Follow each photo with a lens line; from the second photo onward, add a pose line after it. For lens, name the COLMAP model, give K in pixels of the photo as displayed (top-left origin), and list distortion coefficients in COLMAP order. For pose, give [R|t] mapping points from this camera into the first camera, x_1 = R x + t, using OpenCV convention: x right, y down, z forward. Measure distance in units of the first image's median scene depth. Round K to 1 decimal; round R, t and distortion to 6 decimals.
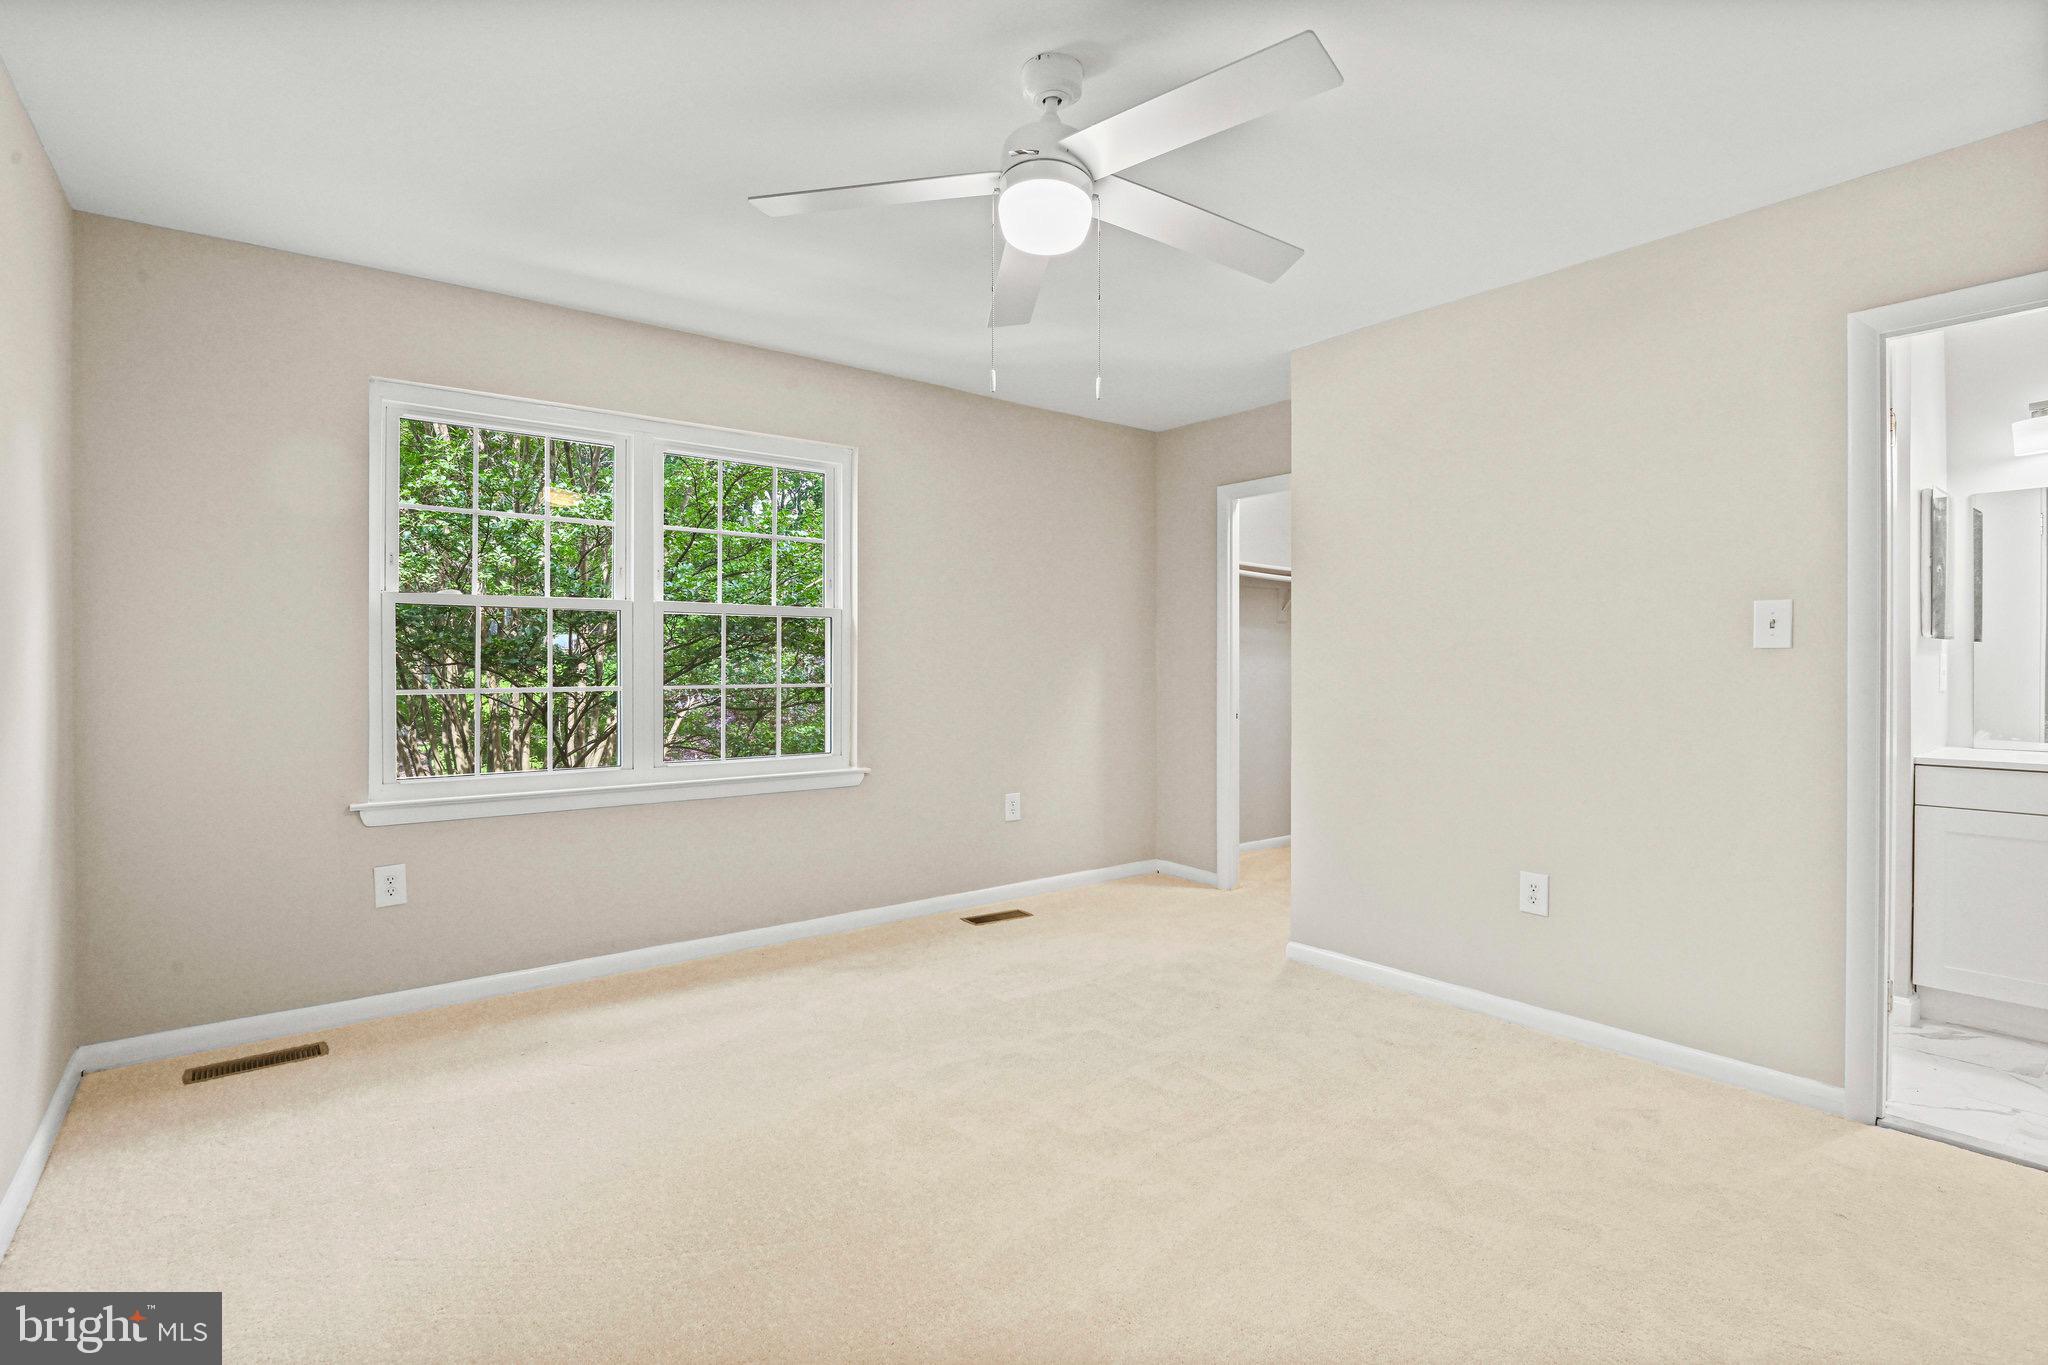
lens RADIAL K [[971.9, 0, 1014.4], [0, 971.9, 665.6], [0, 0, 1]] dist [-0.002417, -0.010500]
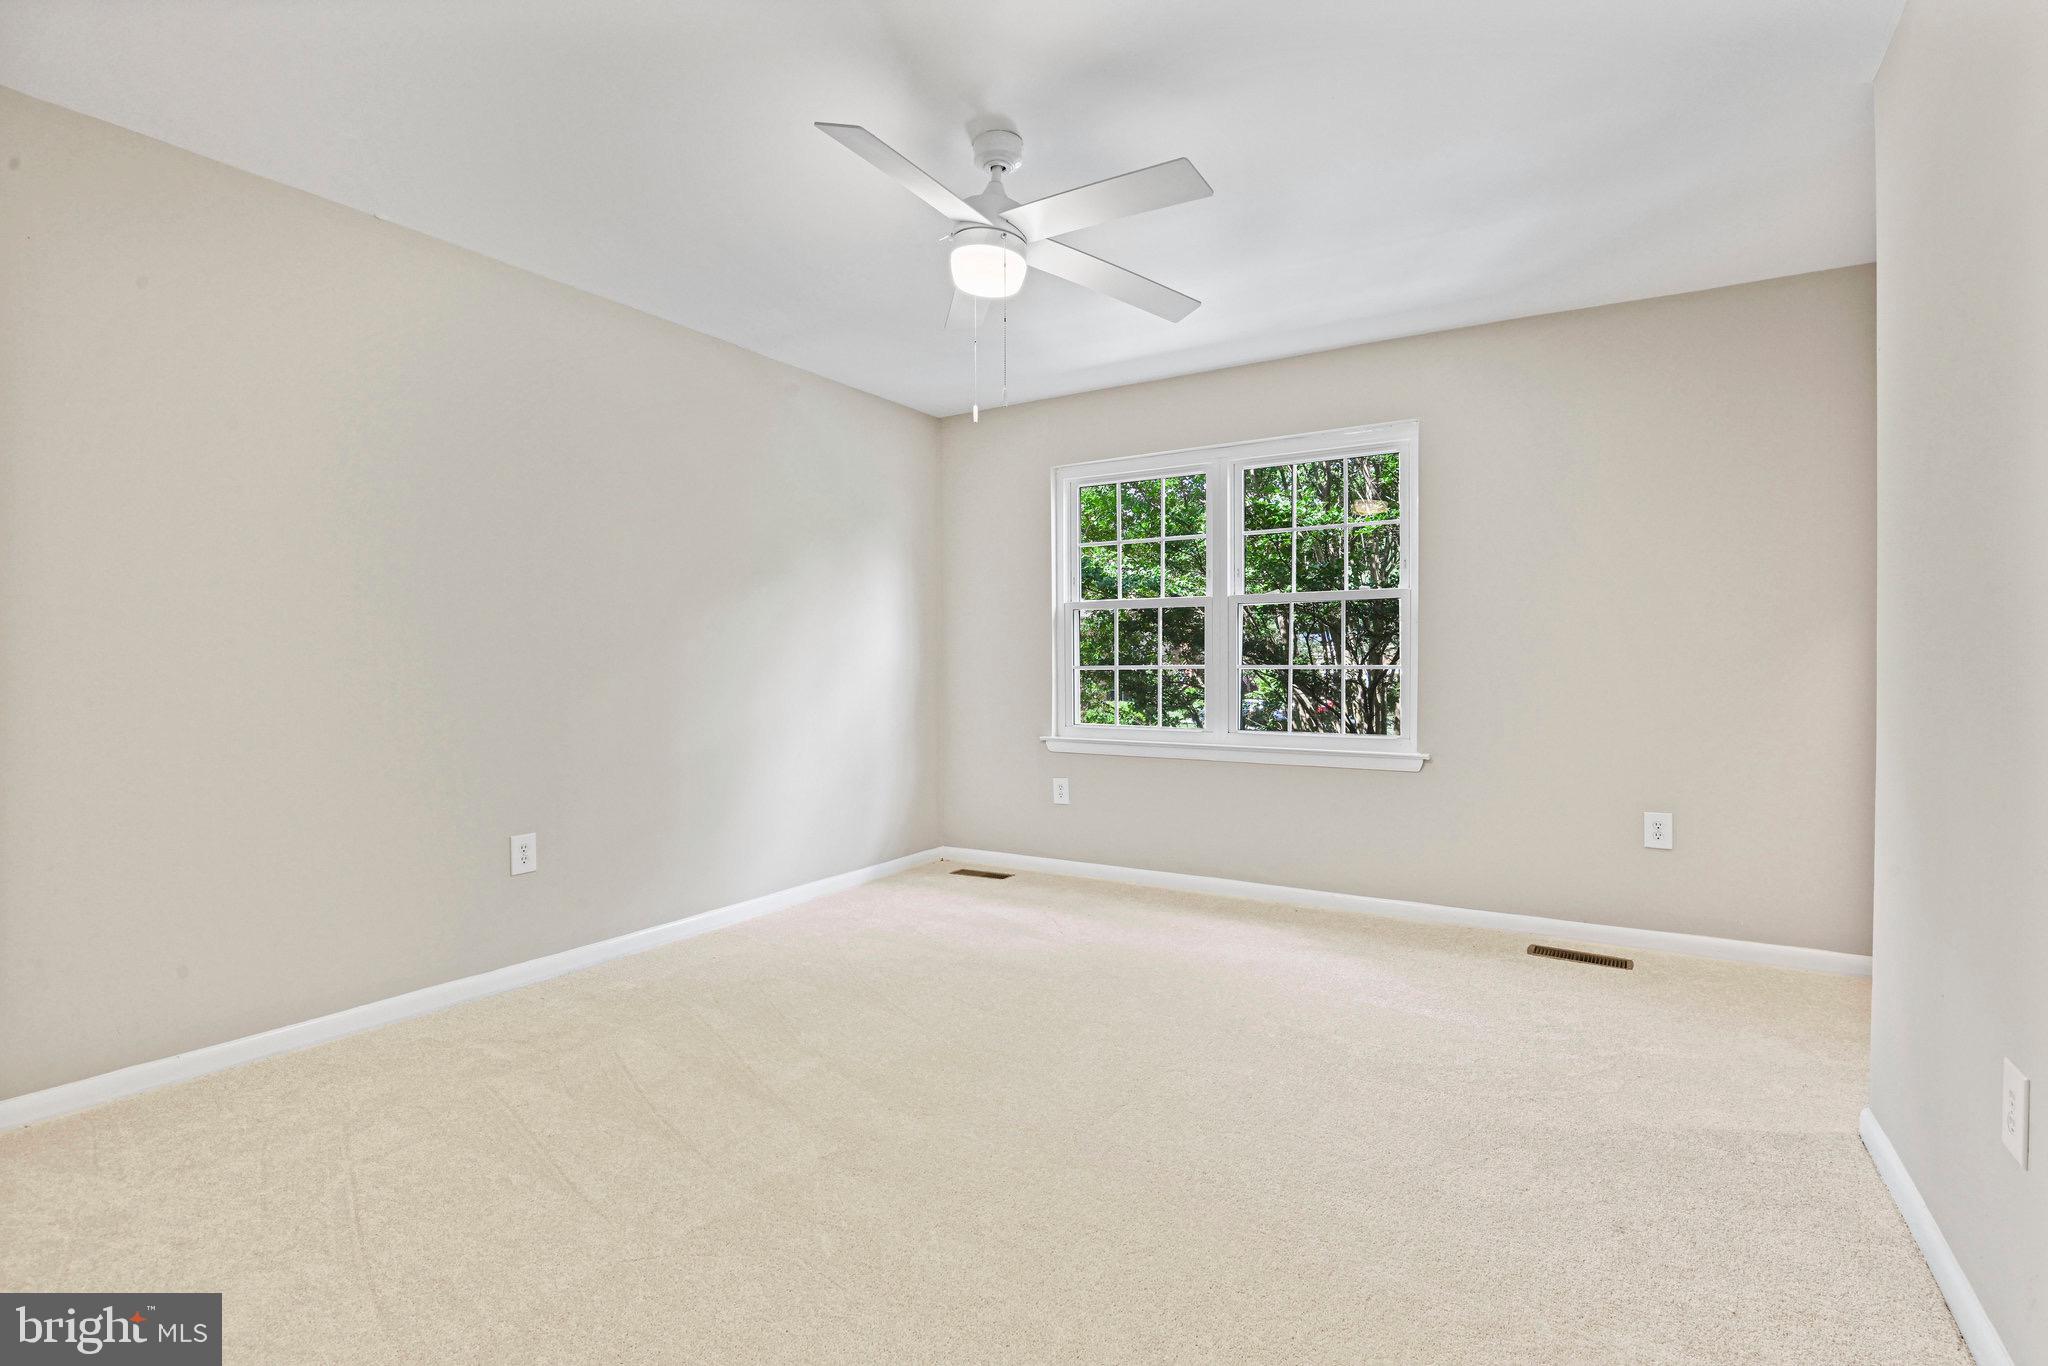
lens RADIAL K [[947.2, 0, 1024.8], [0, 947.2, 677.7], [0, 0, 1]] dist [-0.002873, -0.012270]
pose [[0.356121, 0.018939, -0.934248, 0.646591], [0.000402, 0.999791, 0.020421, 0.012127], [0.934440, -0.007648, 0.356039, 0.348325]]
